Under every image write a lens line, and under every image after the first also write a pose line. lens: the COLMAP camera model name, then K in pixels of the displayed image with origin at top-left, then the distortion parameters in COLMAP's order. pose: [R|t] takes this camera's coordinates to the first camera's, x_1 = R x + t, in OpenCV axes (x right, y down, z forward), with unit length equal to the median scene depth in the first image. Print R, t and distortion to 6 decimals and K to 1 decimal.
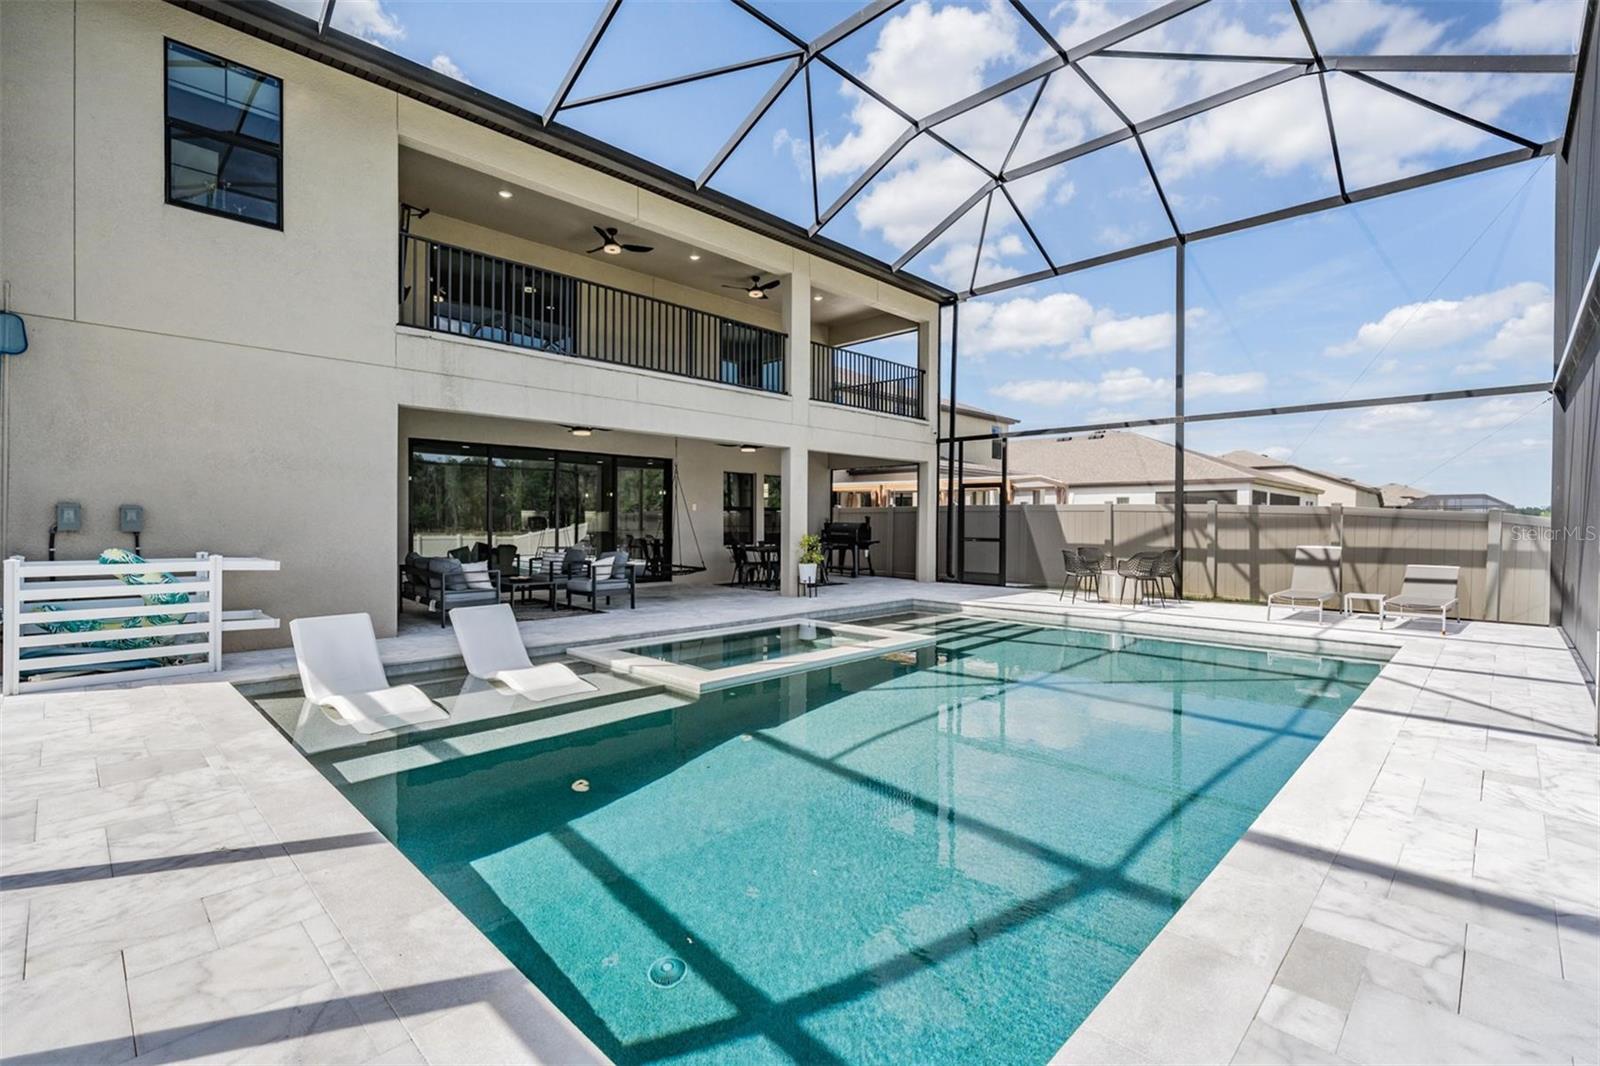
lens RADIAL K [[722.8, 0, 800.0], [0, 722.8, 533.0], [0, 0, 1]] dist [0.001729, 0.000393]
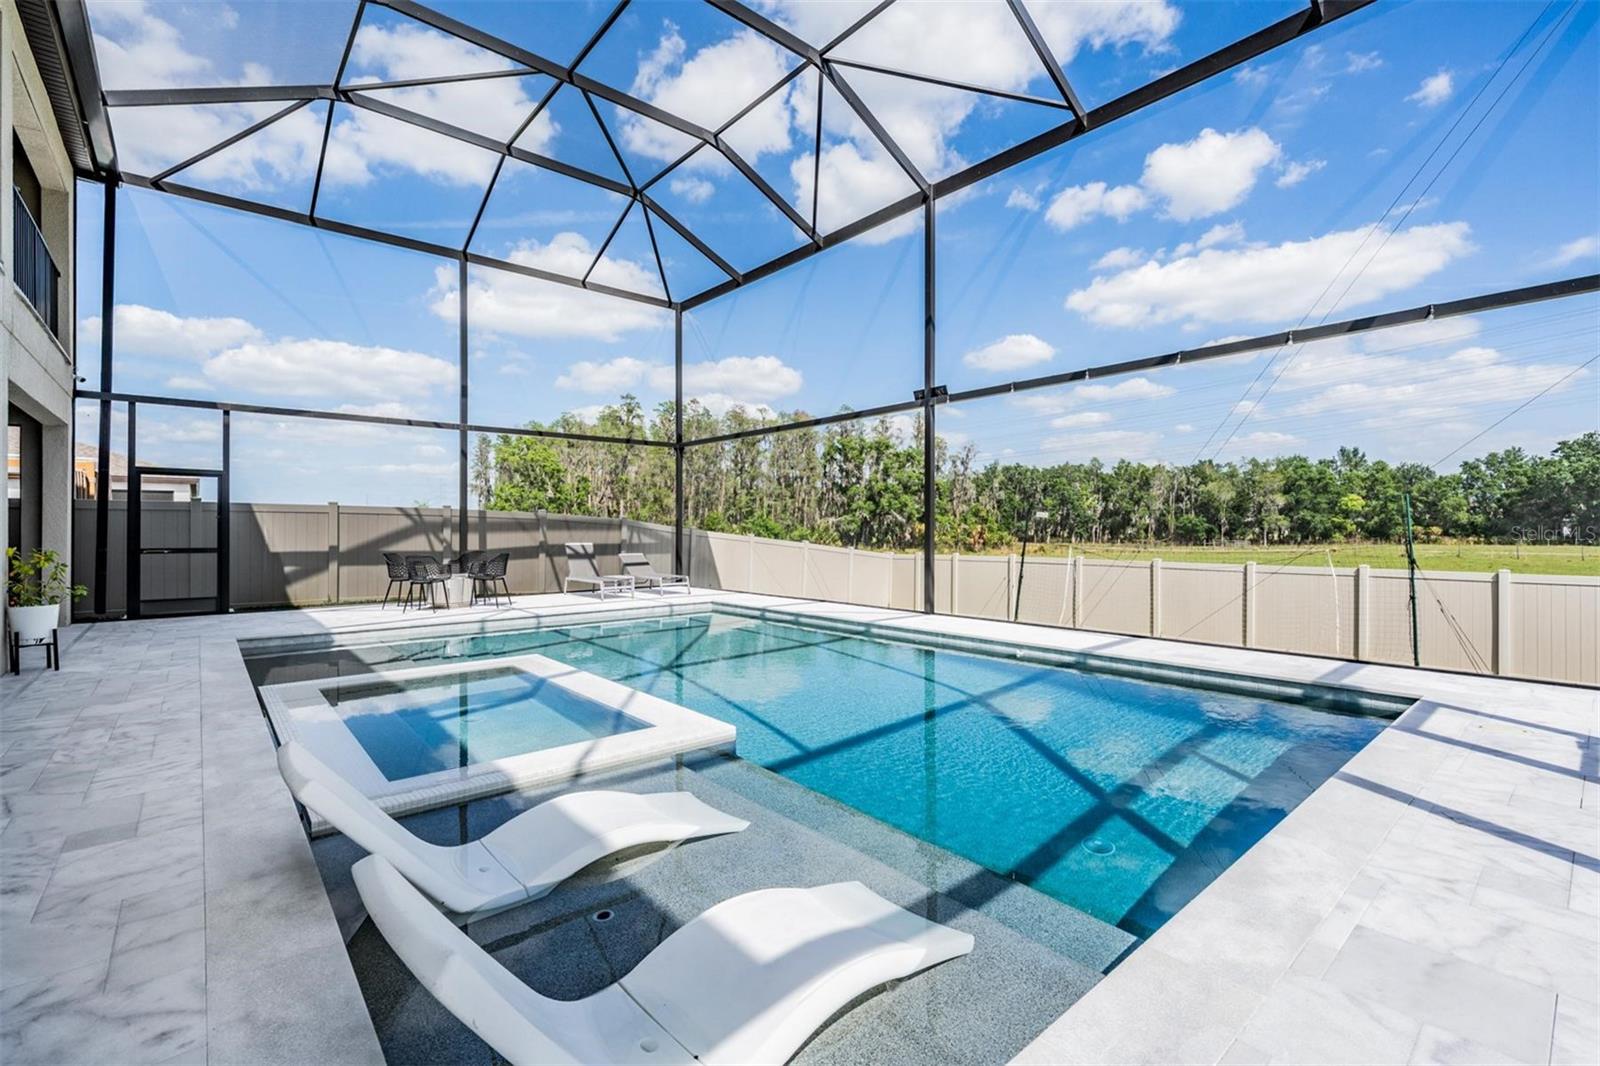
lens RADIAL K [[700.5, 0, 795.0], [0, 700.5, 528.1], [0, 0, 1]] dist [-0.000657, 0.000421]
pose [[0.085847, -0.000491, 0.996308, -0.511117], [0.018848, 0.999822, -0.001131, -0.000659], [-0.996130, 0.018875, 0.085841, 0.504658]]
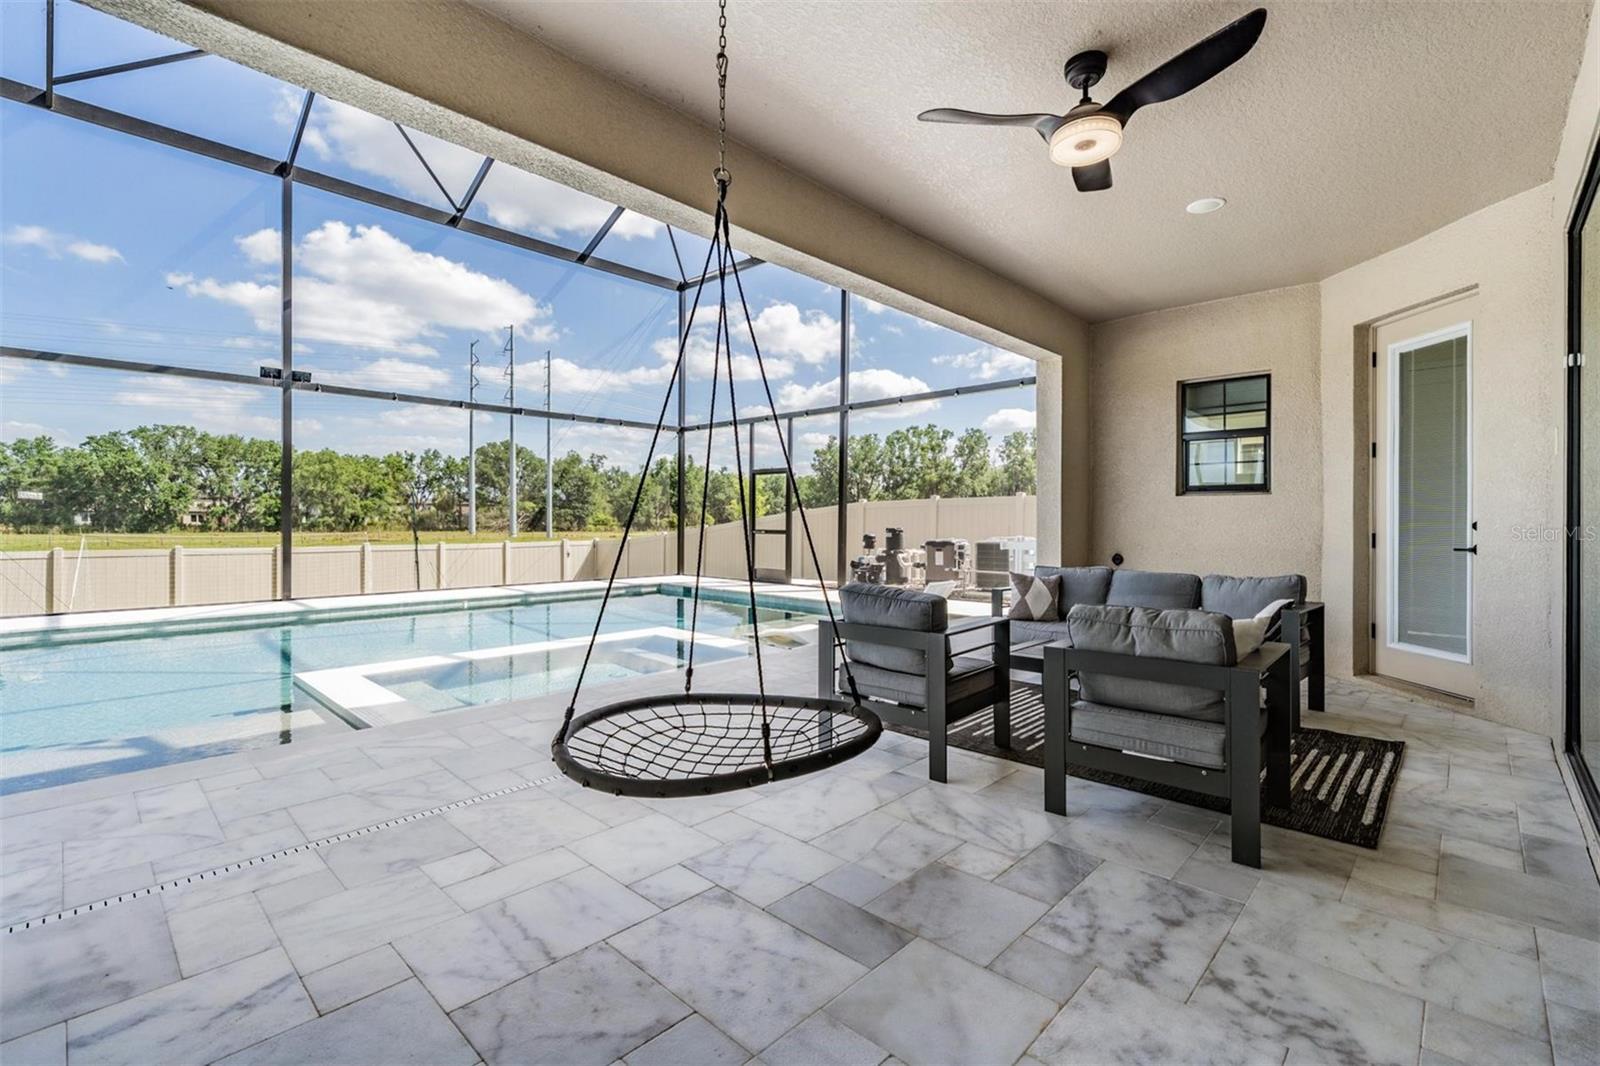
lens RADIAL K [[705.8, 0, 792.9], [0, 705.8, 526.6], [0, 0, 1]] dist [0.000266, 0.000004]
pose [[-0.999897, -0.007378, -0.012295, -0.210853], [-0.007678, 0.999669, 0.024535, -0.008391], [0.012110, 0.024627, -0.999623, 1.351563]]
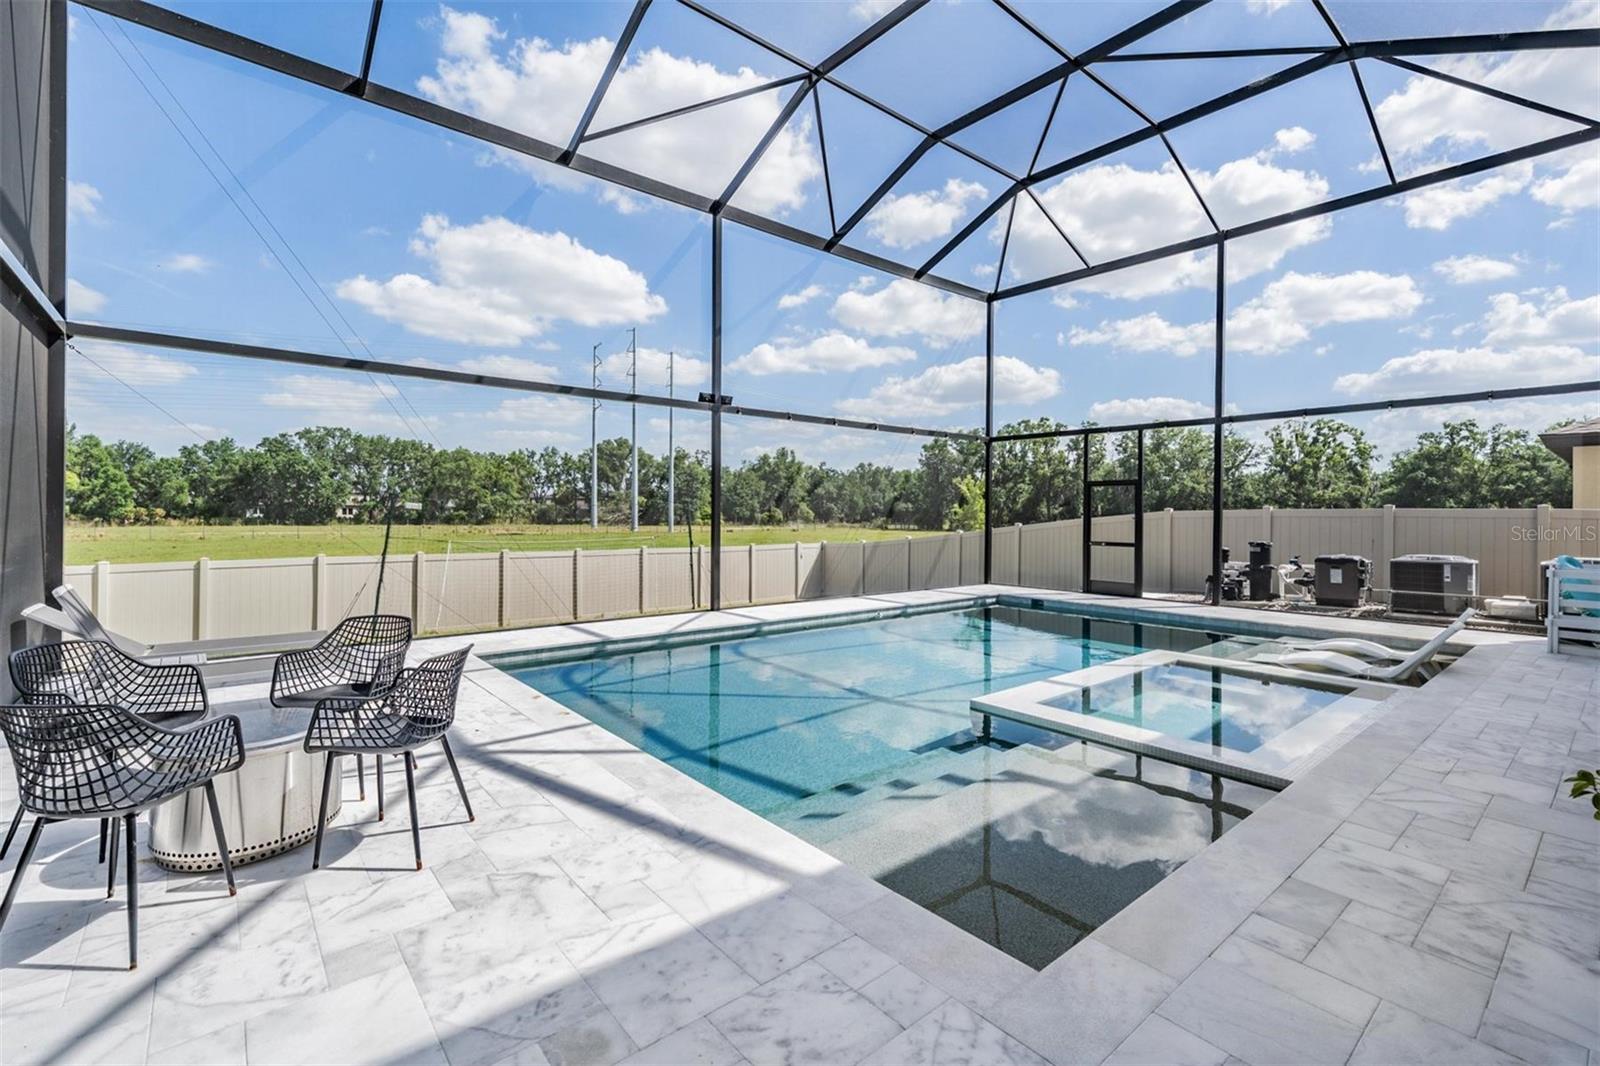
lens RADIAL K [[700.5, 0, 795.0], [0, 700.5, 528.1], [0, 0, 1]] dist [-0.000657, 0.000421]
pose [[-0.994966, -0.012616, 0.099420, 0.240286], [-0.008907, 0.999251, 0.037664, -0.037582], [-0.099821, 0.036589, -0.994332, 1.382120]]
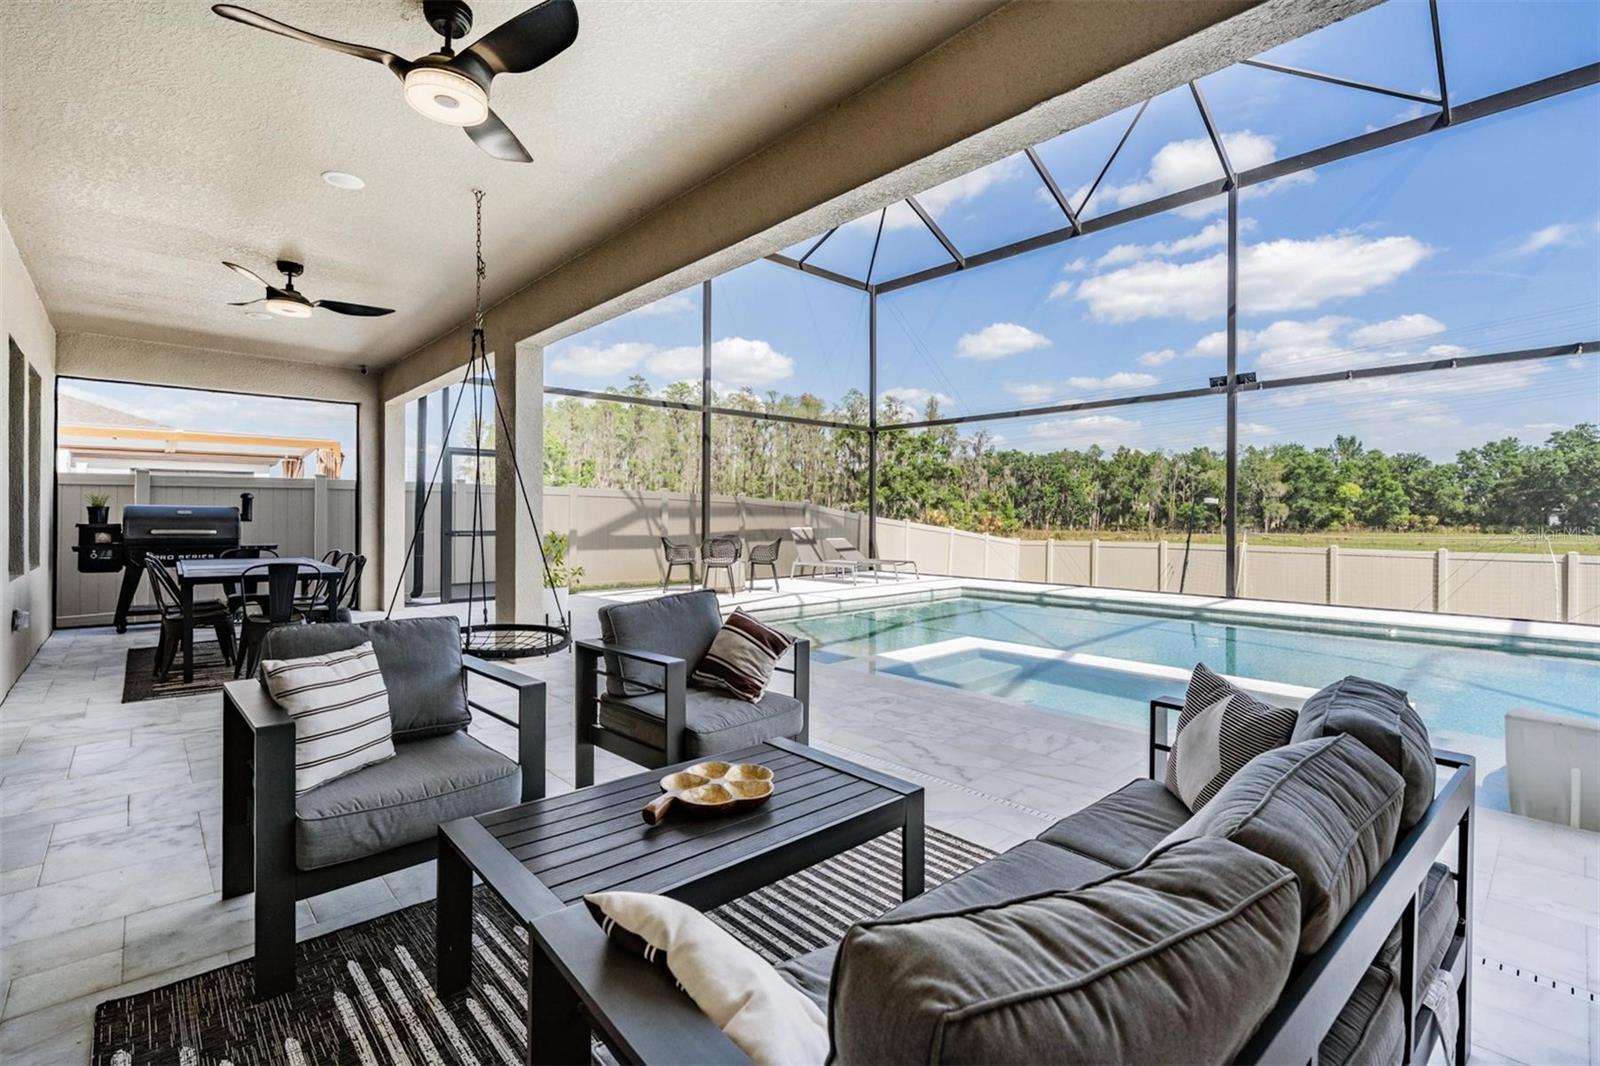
lens RADIAL K [[715.9, 0, 793.3], [0, 715.9, 515.3], [0, 0, 1]] dist [0.002661, -0.000137]
pose [[0.050766, -0.001758, 0.998709, -0.560163], [0.014344, 0.999897, 0.001031, -0.005868], [-0.998608, 0.014273, 0.050786, 0.954512]]
